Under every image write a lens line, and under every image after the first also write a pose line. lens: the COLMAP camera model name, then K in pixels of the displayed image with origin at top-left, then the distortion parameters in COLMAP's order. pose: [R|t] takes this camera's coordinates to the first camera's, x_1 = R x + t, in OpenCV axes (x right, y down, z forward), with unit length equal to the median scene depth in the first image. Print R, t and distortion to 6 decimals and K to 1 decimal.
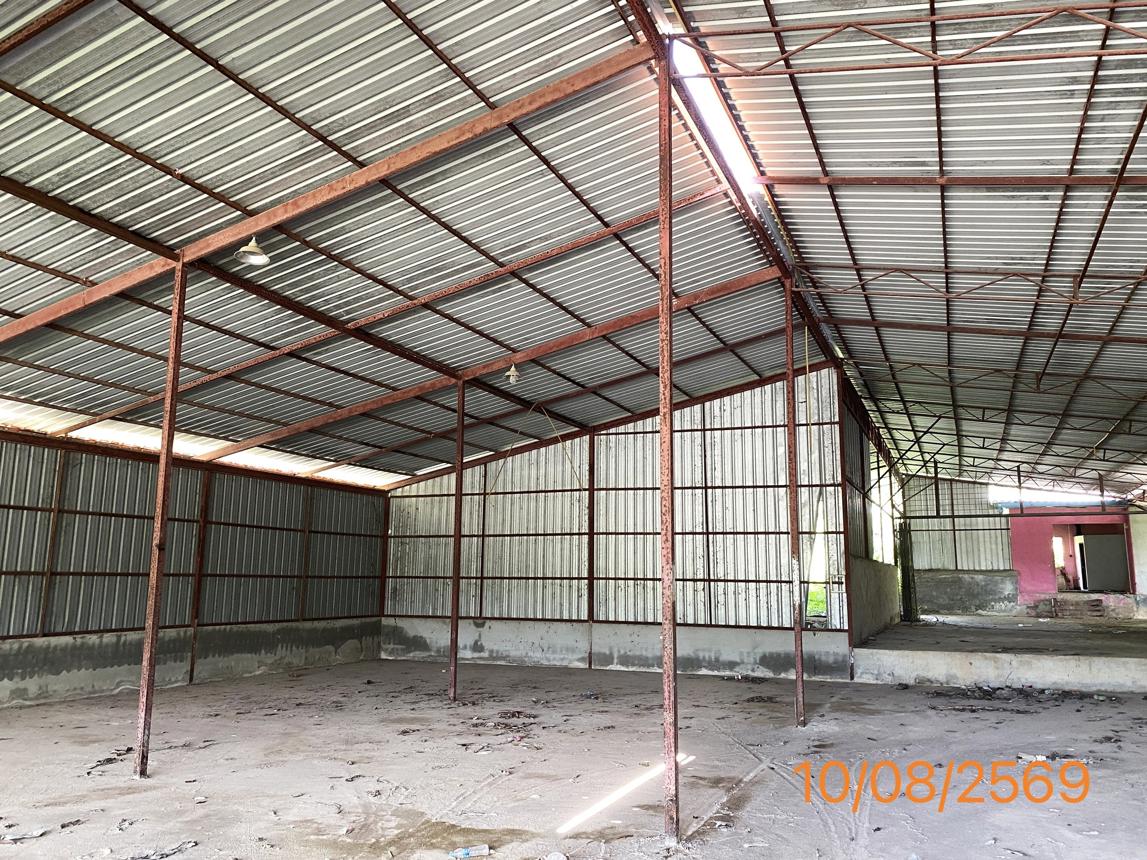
lens RADIAL K [[881.5, 0, 573.0], [0, 881.5, 432.7], [0, 0, 1]] dist [0.074245, -0.123751]
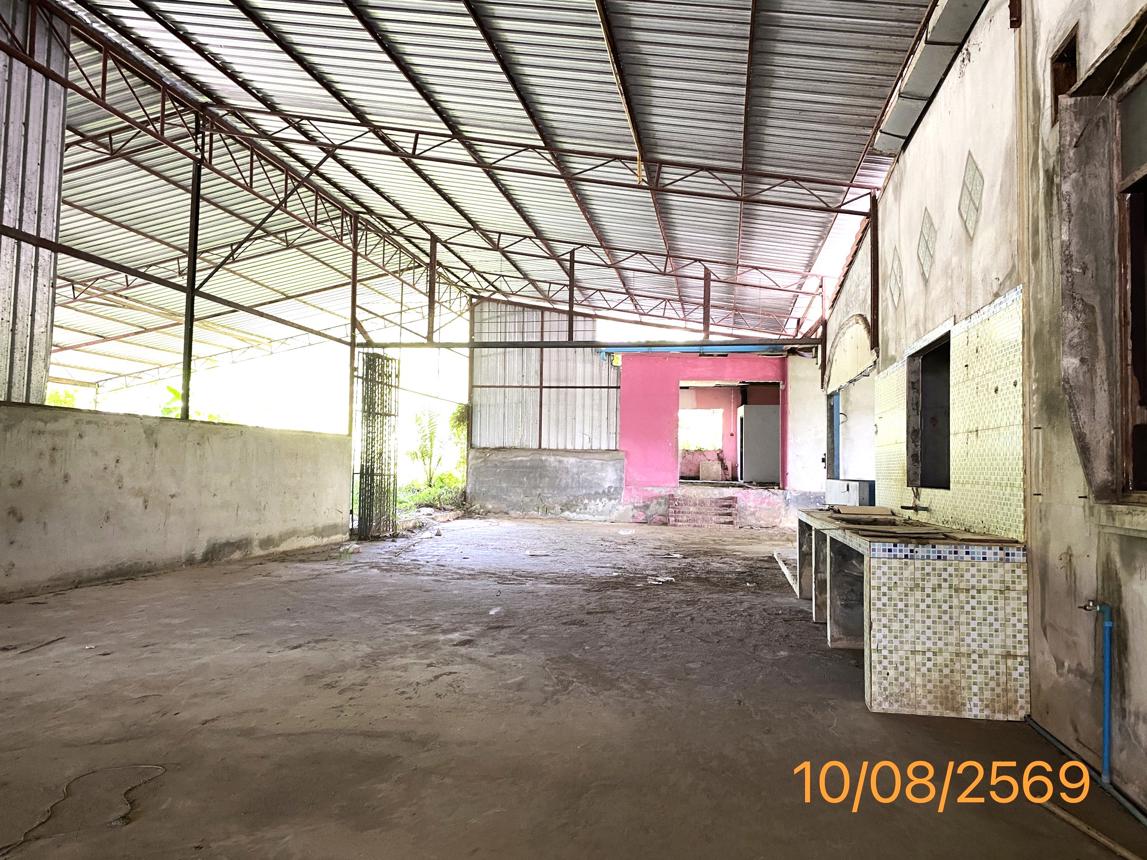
lens RADIAL K [[881.5, 0, 573.0], [0, 881.5, 432.7], [0, 0, 1]] dist [0.074245, -0.123751]
pose [[0.971707, 0.021273, 0.235228, 0.611560], [-0.051110, 0.991276, 0.121486, 0.129861], [-0.230592, -0.130071, 0.964318, 0.779014]]
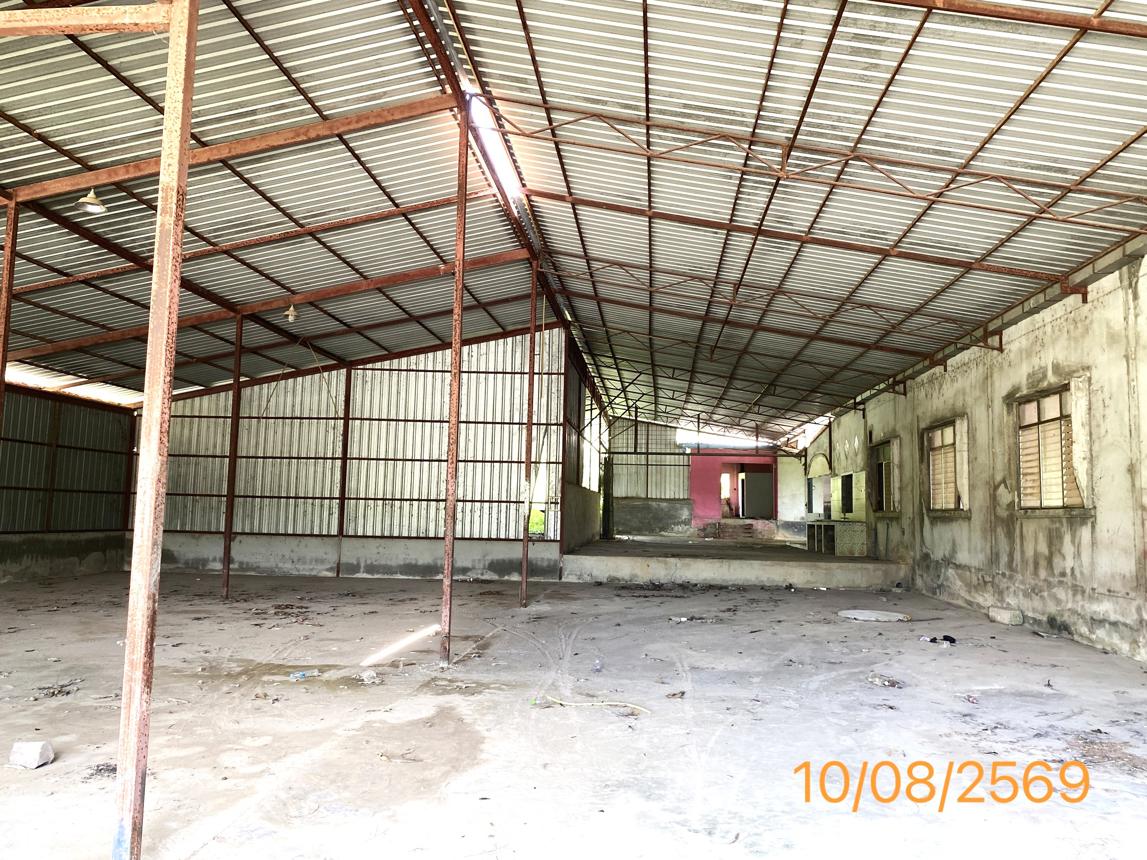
lens RADIAL K [[881.5, 0, 573.0], [0, 881.5, 432.7], [0, 0, 1]] dist [0.074245, -0.123751]
pose [[0.950594, 0.042791, 0.307473, -0.058391], [-0.067008, 0.995389, 0.068636, -0.014738], [-0.303118, -0.085848, 0.949078, -0.162448]]
